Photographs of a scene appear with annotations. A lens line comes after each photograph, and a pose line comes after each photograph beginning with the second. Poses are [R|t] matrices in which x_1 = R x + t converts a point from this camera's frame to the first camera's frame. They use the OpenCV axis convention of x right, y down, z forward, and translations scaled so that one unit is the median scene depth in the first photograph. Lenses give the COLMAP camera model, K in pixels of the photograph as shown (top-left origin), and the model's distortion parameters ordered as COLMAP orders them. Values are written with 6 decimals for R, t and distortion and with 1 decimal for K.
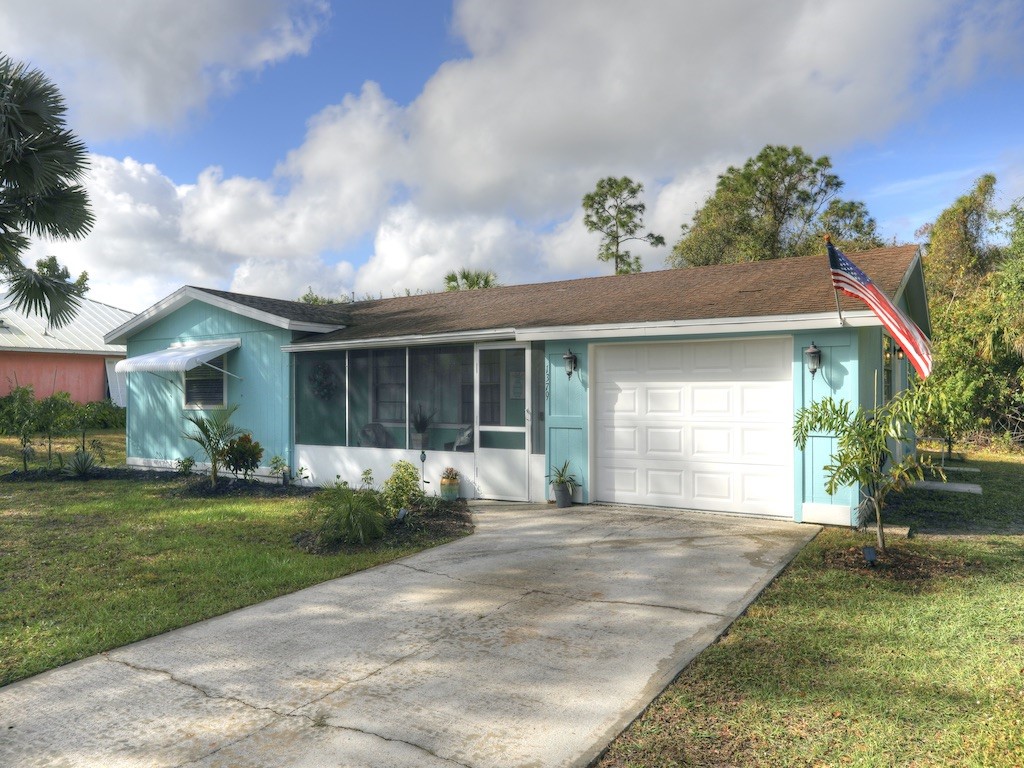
lens RADIAL K [[662.9, 0, 512.0], [0, 662.9, 384.0], [0, 0, 1]] dist [-0.005167, -0.001483]
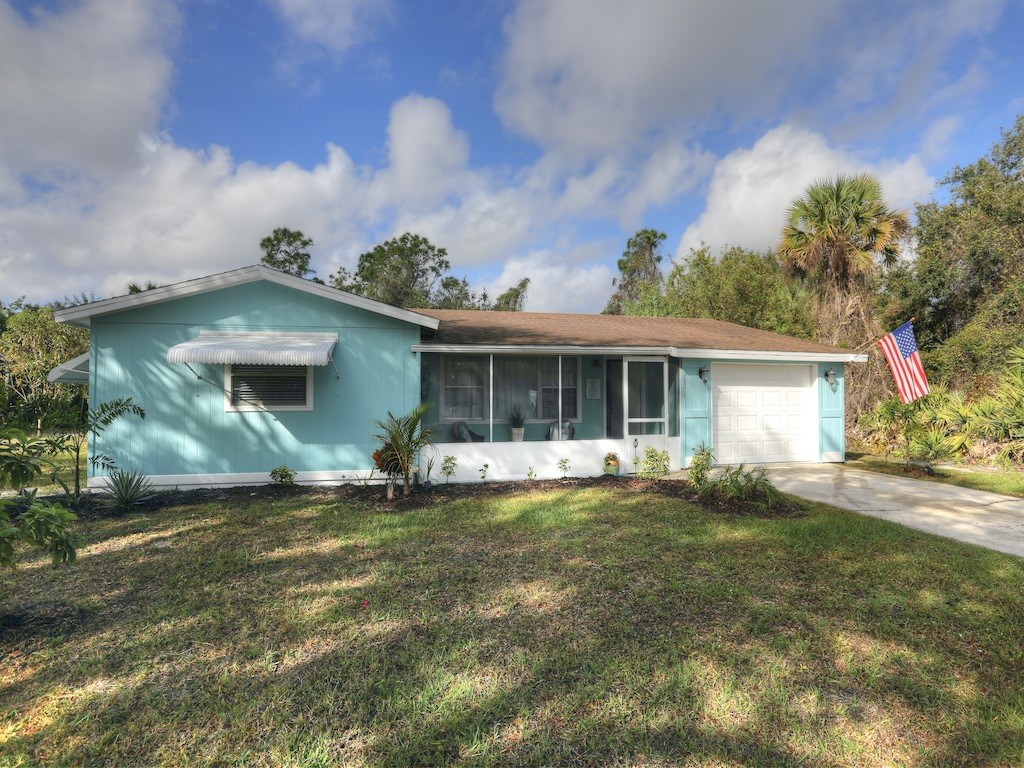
lens RADIAL K [[473.7, 0, 512.0], [0, 473.7, 384.0], [0, 0, 1]] dist [-0.051735, 0.000065]
pose [[0.744338, 0.025084, 0.667332, -0.670584], [-0.010061, 0.999602, -0.026351, 0.016654], [-0.667727, 0.012900, 0.744294, 0.353854]]
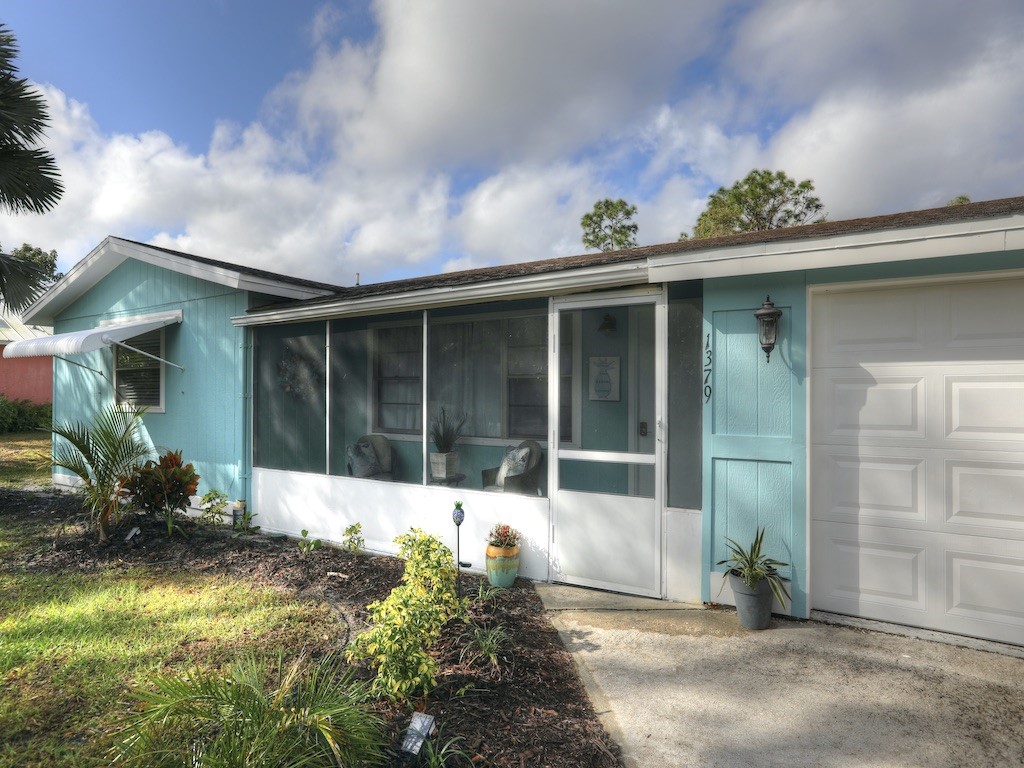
lens RADIAL K [[567.3, 0, 512.0], [0, 567.3, 384.0], [0, 0, 1]] dist [-0.021784, 0.001078]
pose [[0.999948, 0.007500, 0.006849, -0.071422], [-0.007438, 0.999931, -0.009115, 0.011070], [-0.006917, 0.009064, 0.999935, 0.419979]]
